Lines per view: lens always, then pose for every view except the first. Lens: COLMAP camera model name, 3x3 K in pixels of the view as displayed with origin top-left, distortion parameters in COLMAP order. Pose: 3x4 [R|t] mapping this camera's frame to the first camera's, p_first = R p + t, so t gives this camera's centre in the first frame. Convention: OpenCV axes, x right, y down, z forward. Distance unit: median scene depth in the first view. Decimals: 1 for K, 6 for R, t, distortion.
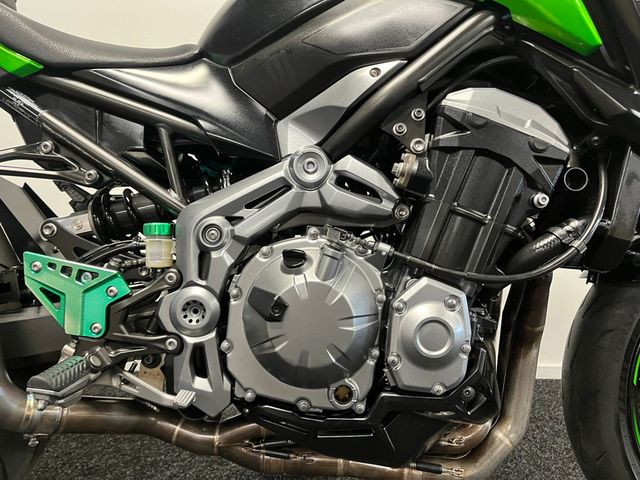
lens RADIAL K [[489.5, 0, 323.0], [0, 489.5, 240.3], [0, 0, 1]] dist [0.097899, -0.143202]
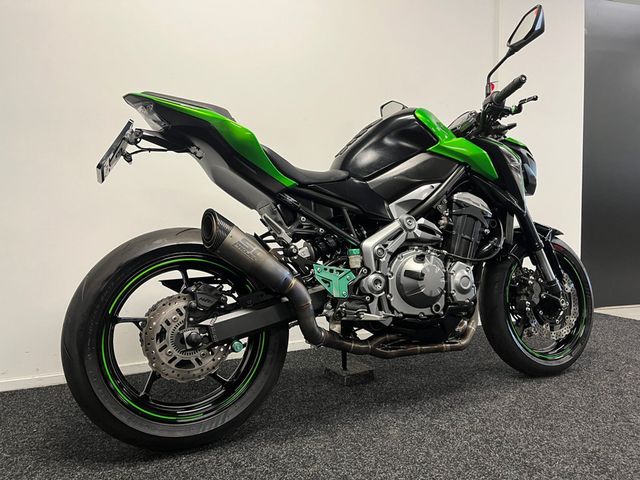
lens RADIAL K [[489.5, 0, 323.0], [0, 489.5, 240.3], [0, 0, 1]] dist [0.097899, -0.143202]
pose [[0.912177, -0.056968, 0.405817, -1.496737], [0.086679, 0.994706, -0.055195, 0.041511], [-0.400525, 0.085524, 0.912286, -1.144311]]
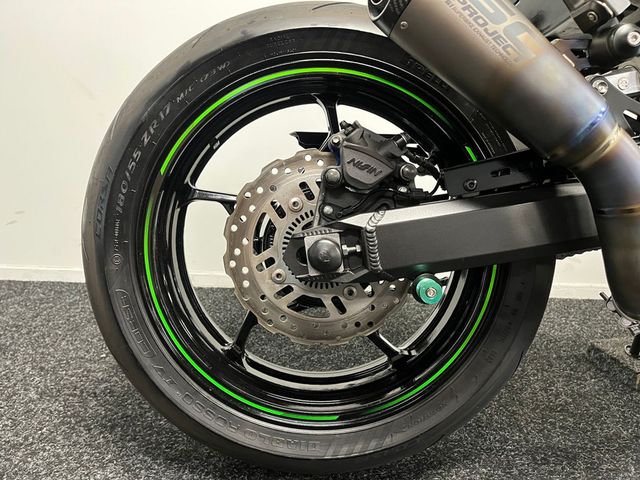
lens RADIAL K [[489.5, 0, 323.0], [0, 489.5, 240.3], [0, 0, 1]] dist [0.097899, -0.143202]
pose [[0.999712, 0.013156, 0.020058, -1.190004], [-0.014965, 0.995563, 0.092897, 0.190099], [-0.018746, -0.093170, 0.995474, 0.177559]]
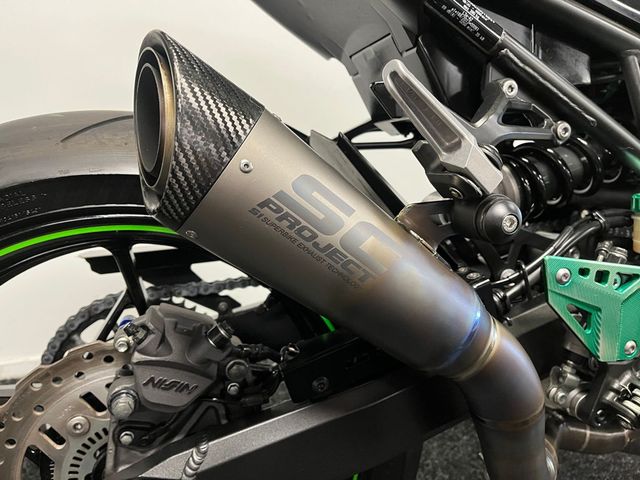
lens RADIAL K [[489.5, 0, 323.0], [0, 489.5, 240.3], [0, 0, 1]] dist [0.097899, -0.143202]
pose [[0.956627, -0.106418, 0.271182, -1.066654], [0.057199, 0.981383, 0.183344, -0.136354], [-0.285644, -0.159880, 0.944905, 0.464965]]
